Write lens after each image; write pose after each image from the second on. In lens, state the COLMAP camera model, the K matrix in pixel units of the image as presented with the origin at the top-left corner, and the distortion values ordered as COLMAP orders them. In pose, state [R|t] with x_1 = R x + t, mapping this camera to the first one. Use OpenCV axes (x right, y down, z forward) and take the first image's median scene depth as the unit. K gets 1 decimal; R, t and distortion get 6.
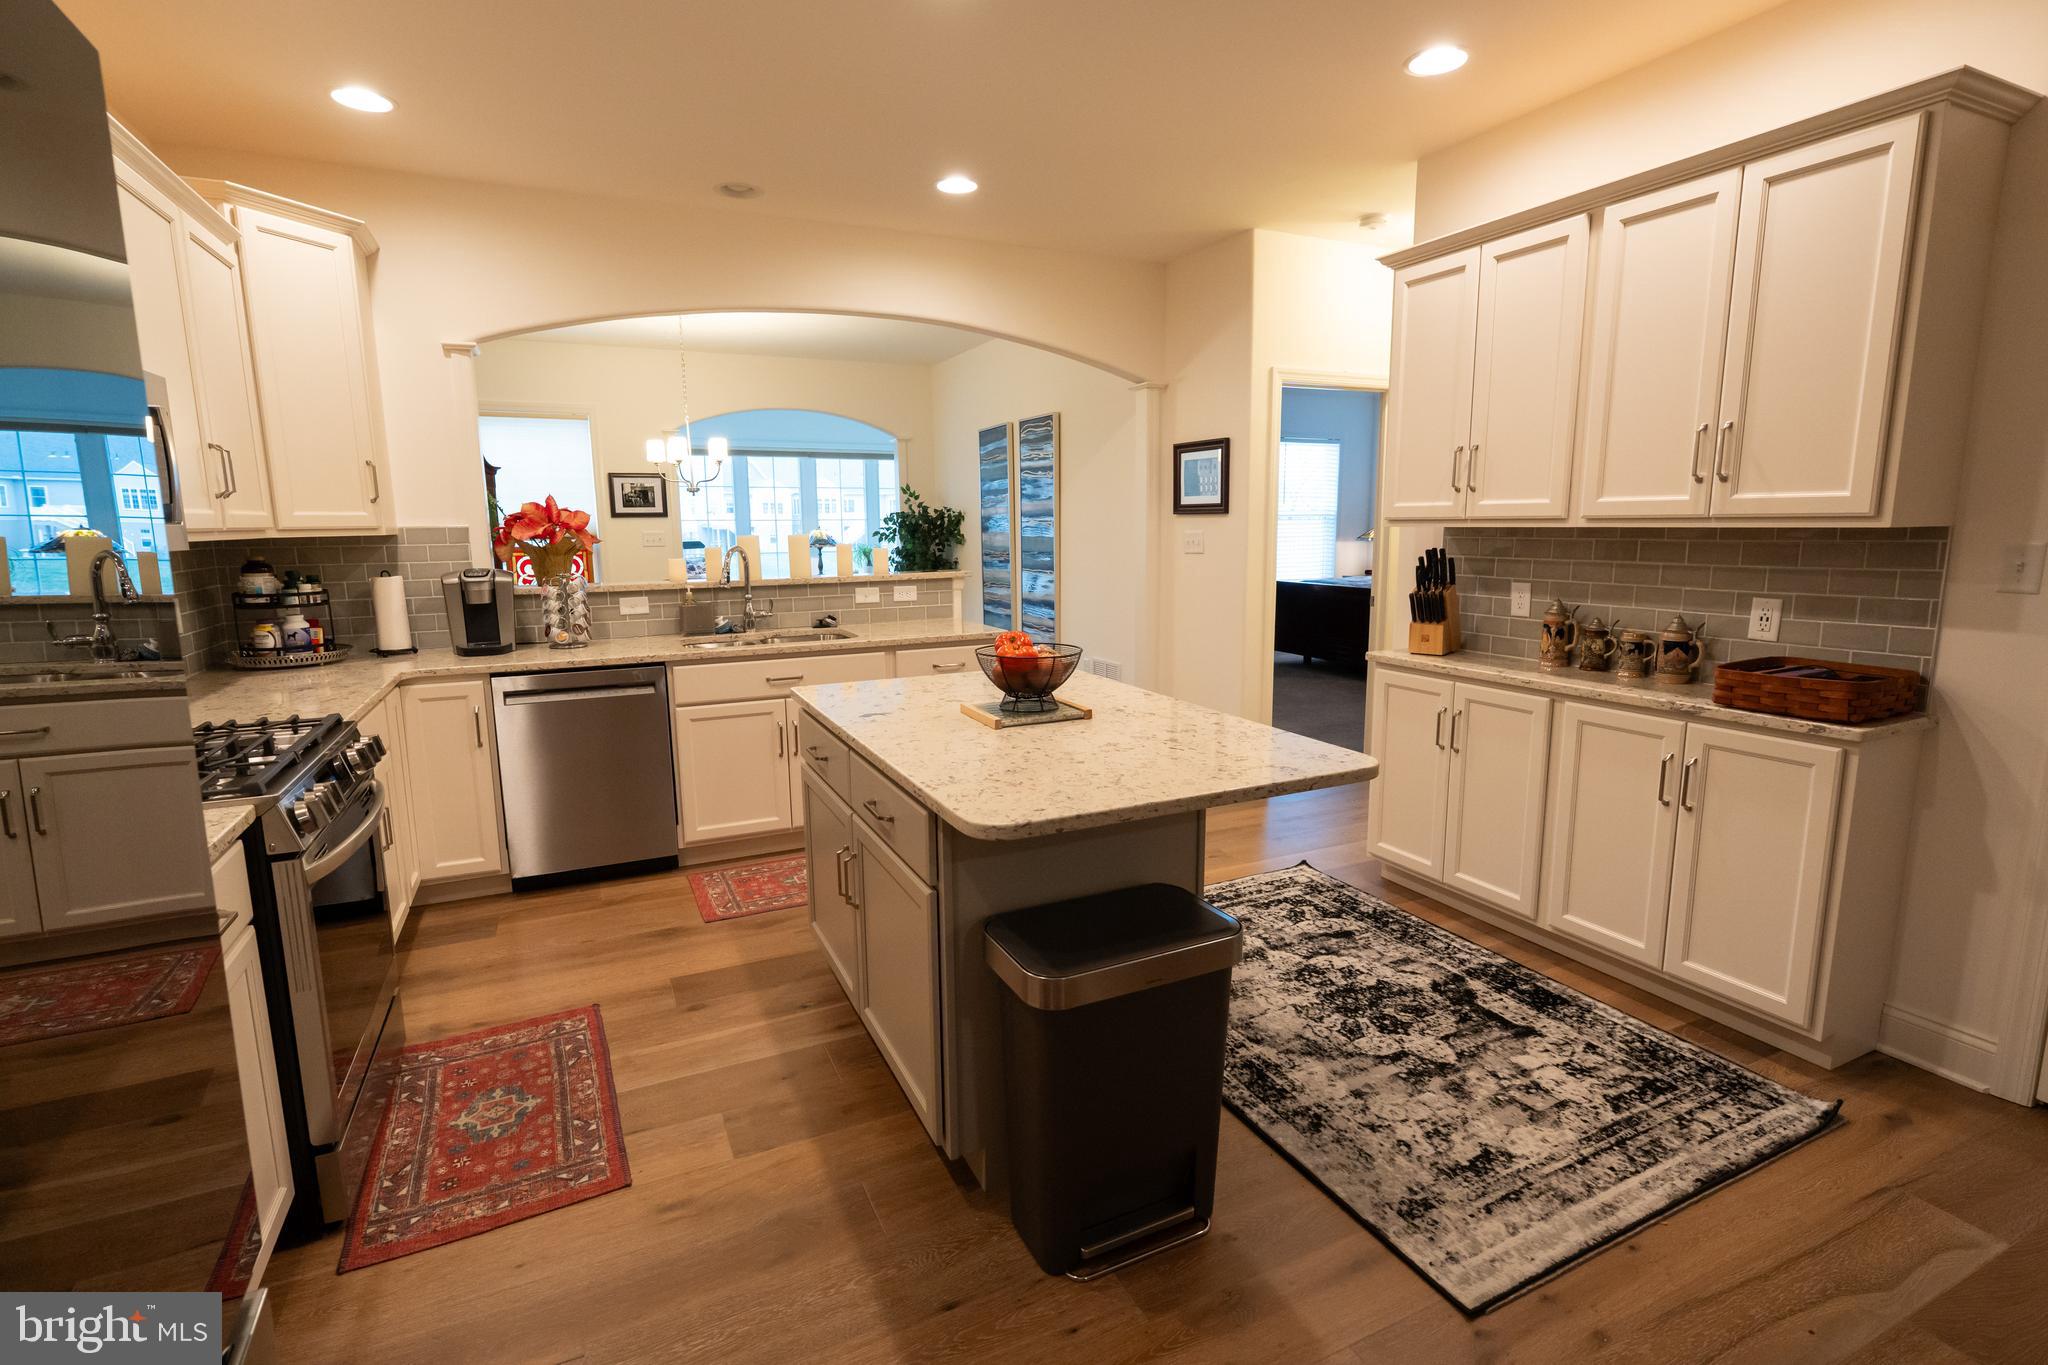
lens RADIAL K [[958.4, 0, 1027.0], [0, 958.4, 685.1], [0, 0, 1]] dist [-0.002371, -0.000011]
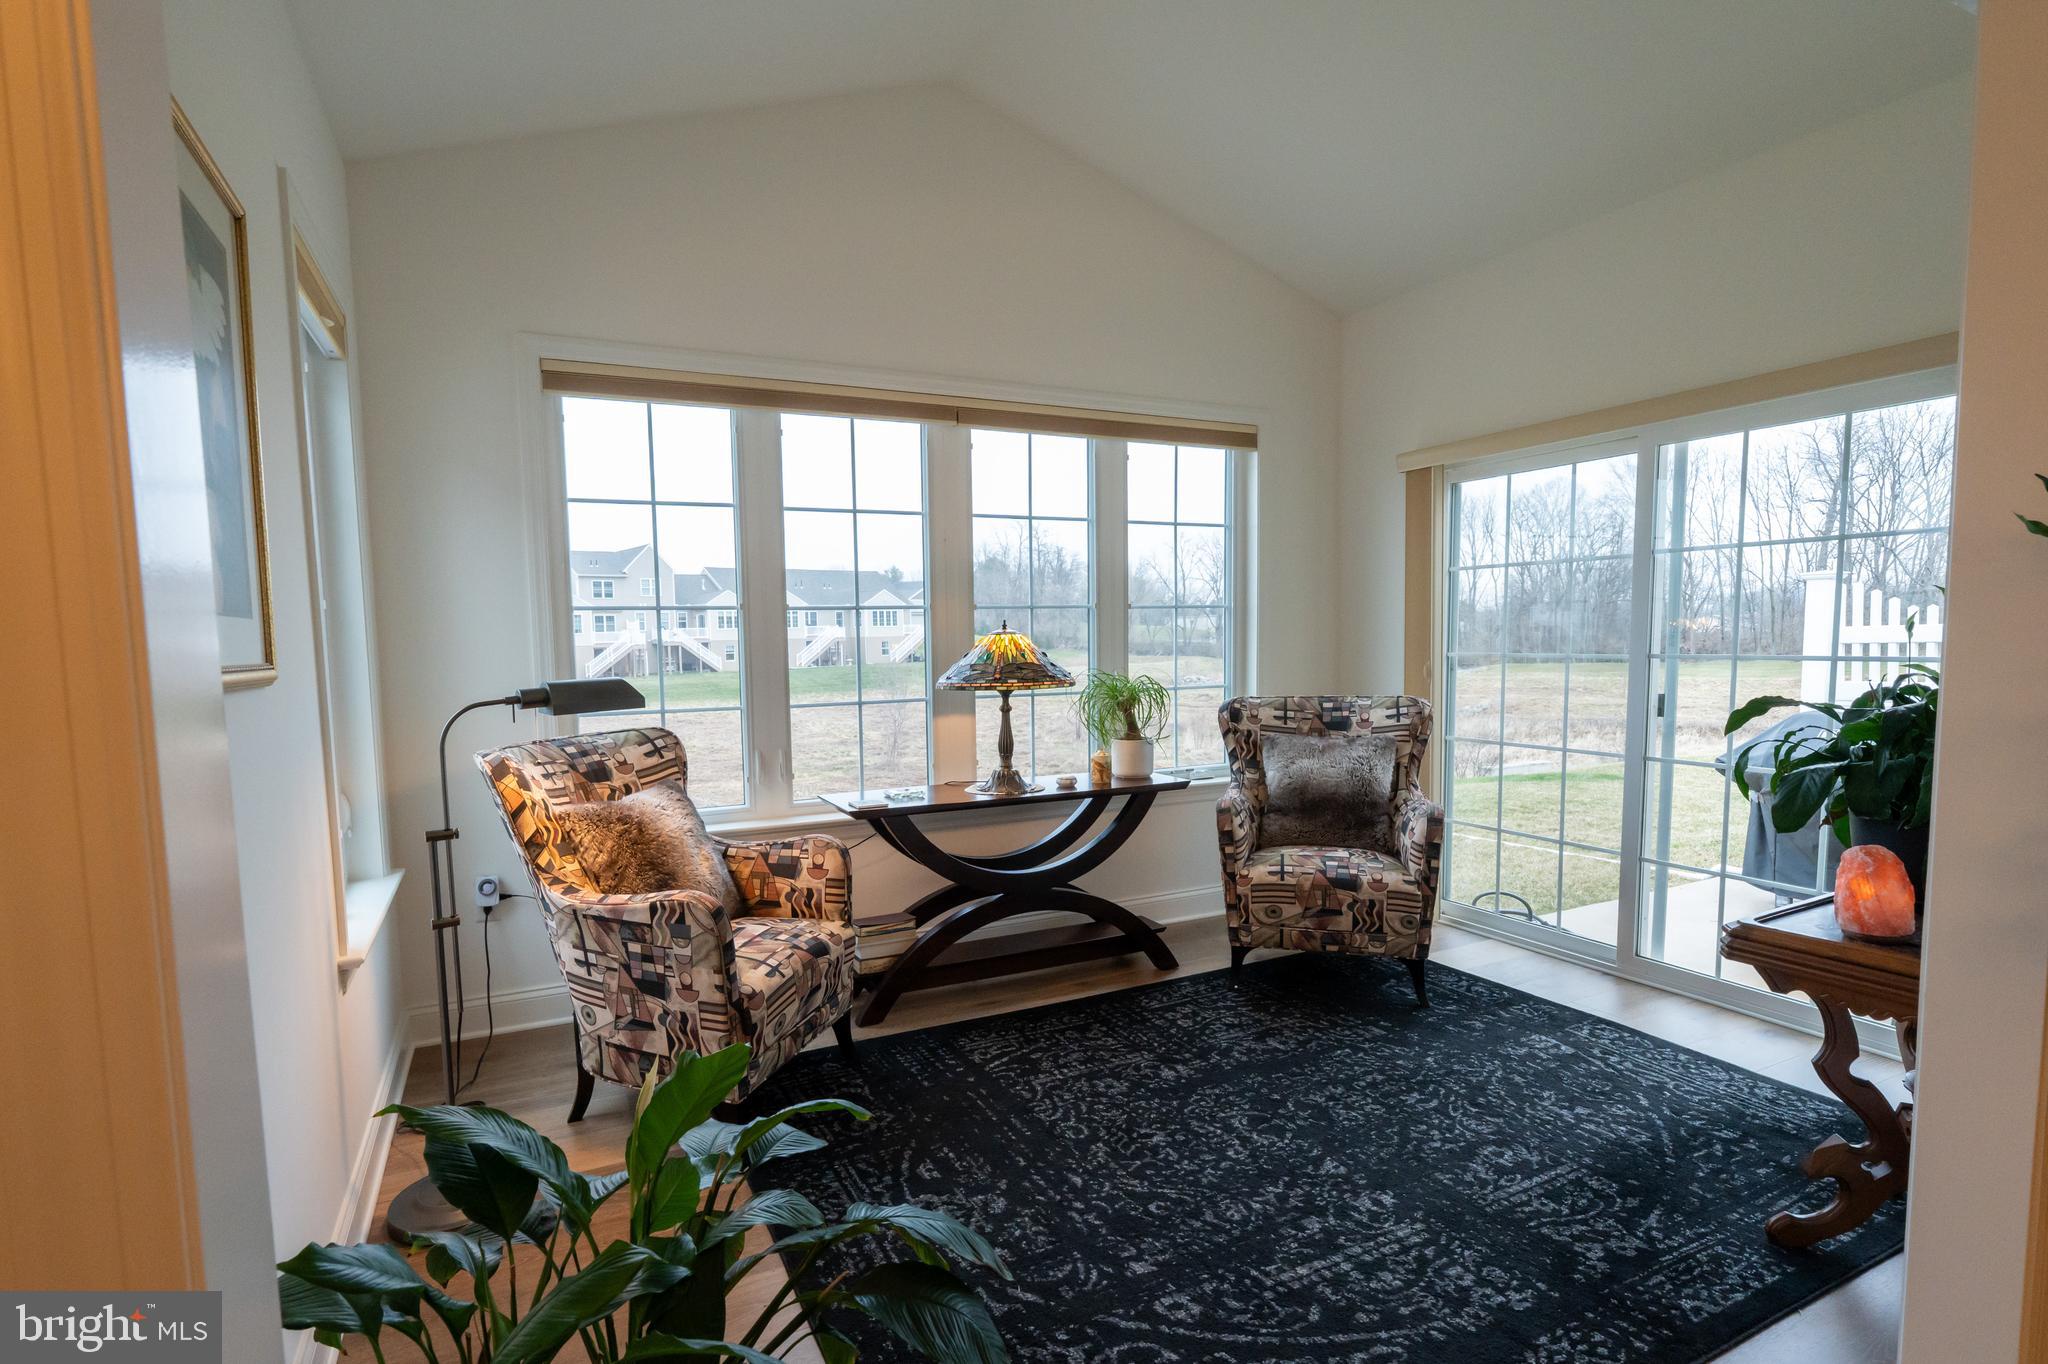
lens RADIAL K [[982.3, 0, 957.6], [0, 982.3, 724.8], [0, 0, 1]] dist [-0.001016, -0.000064]
pose [[0.999675, -0.010017, -0.023426, -0.674315], [0.008150, 0.996882, -0.078482, -0.319423], [0.024140, 0.078265, 0.996640, 2.033035]]
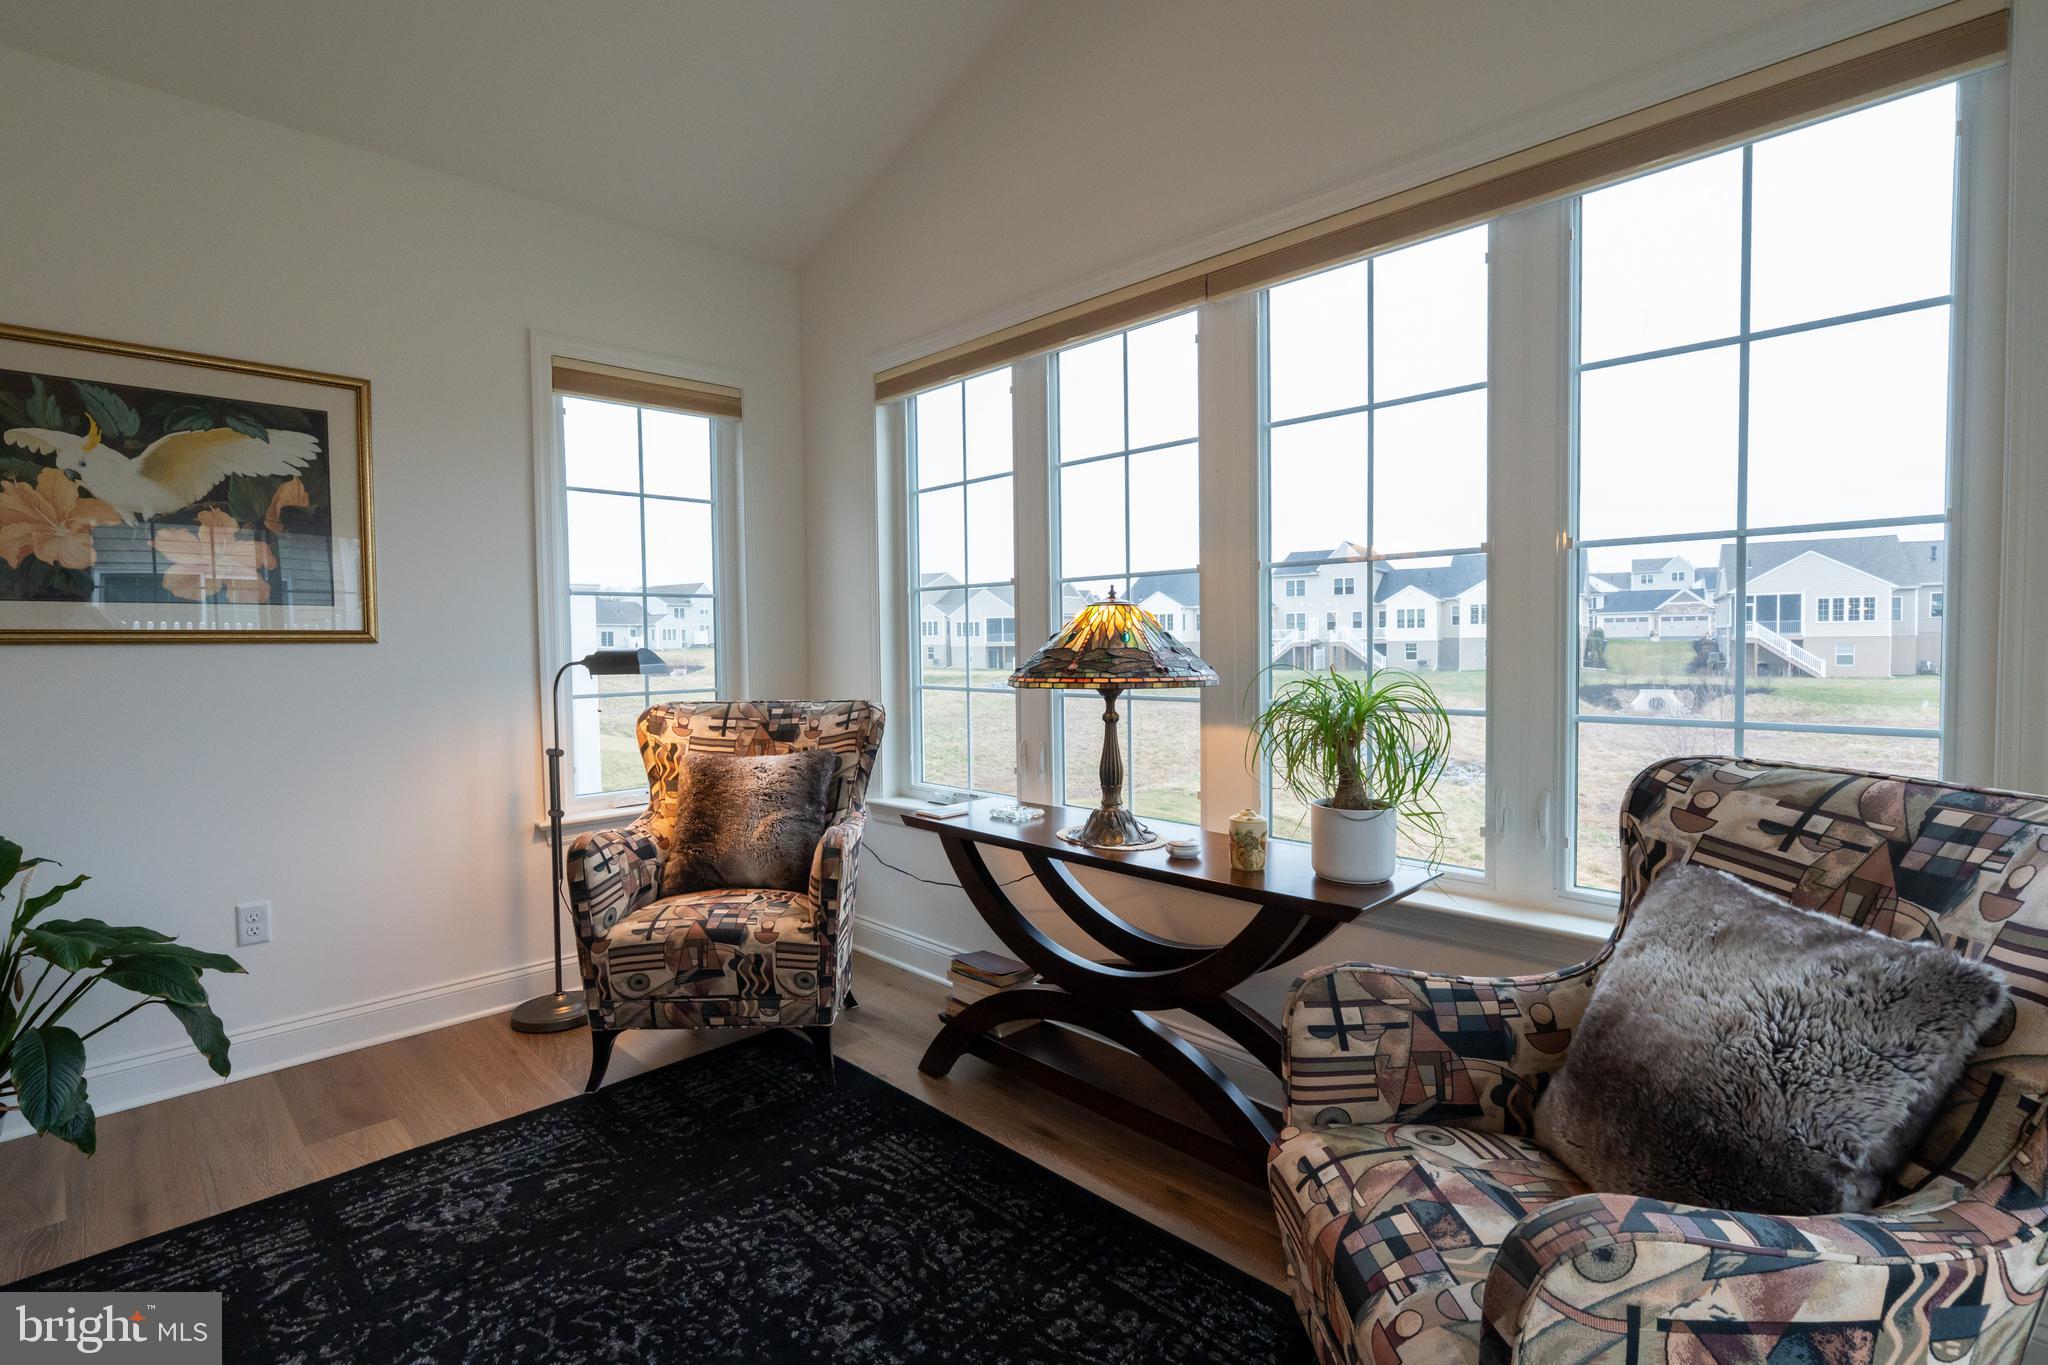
lens RADIAL K [[954.4, 0, 1004.5], [0, 954.4, 695.0], [0, 0, 1]] dist [0.000694, 0.000092]
pose [[0.314927, 0.057251, -0.947388, -0.069051], [-0.149976, 0.988640, 0.009890, -0.423163], [0.937192, 0.138970, 0.319936, 2.745789]]
